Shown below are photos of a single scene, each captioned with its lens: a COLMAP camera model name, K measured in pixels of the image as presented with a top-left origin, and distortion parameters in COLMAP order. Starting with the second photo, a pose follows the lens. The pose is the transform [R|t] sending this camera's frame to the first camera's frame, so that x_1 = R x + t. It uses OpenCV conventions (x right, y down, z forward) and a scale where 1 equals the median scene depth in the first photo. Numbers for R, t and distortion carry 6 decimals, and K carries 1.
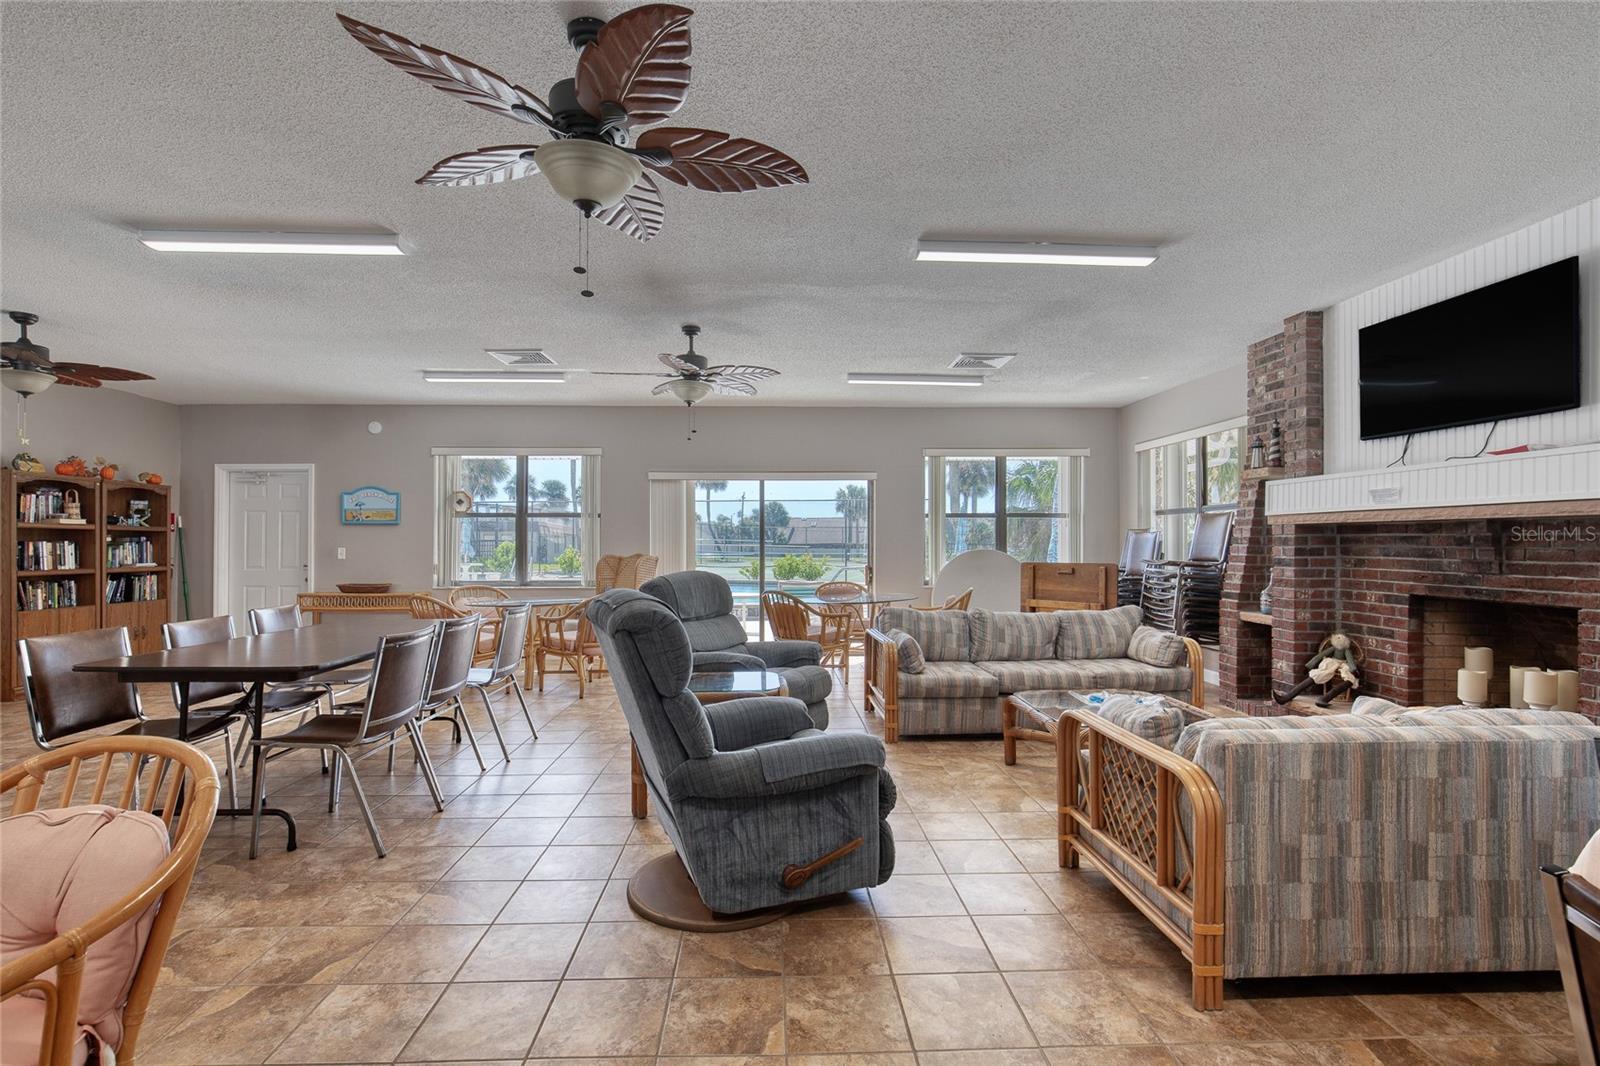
lens RADIAL K [[741.0, 0, 800.0], [0, 741.0, 533.0], [0, 0, 1]] dist [-0.004572, -0.000517]
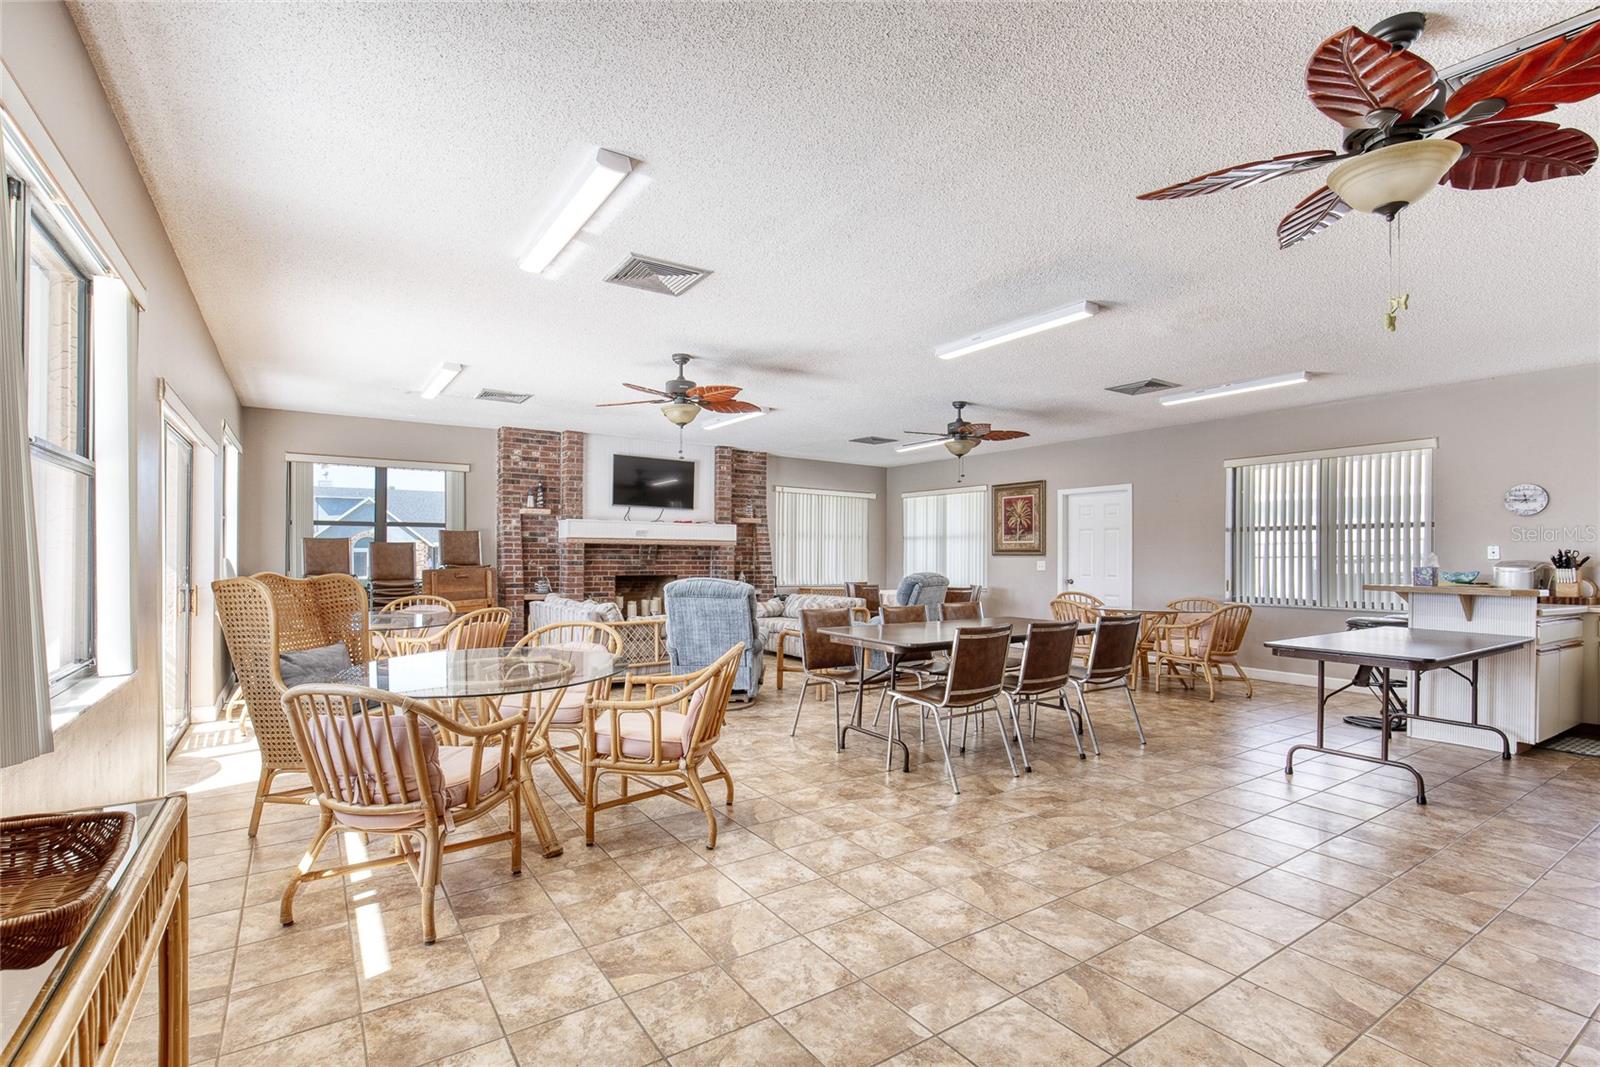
lens RADIAL K [[741.0, 0, 800.0], [0, 741.0, 533.5], [0, 0, 1]] dist [-0.004572, -0.000517]
pose [[-0.518654, 0.021798, 0.854706, -0.504115], [-0.018267, 0.999164, -0.036566, 0.009415], [-0.854789, -0.034578, -0.517822, 0.605829]]
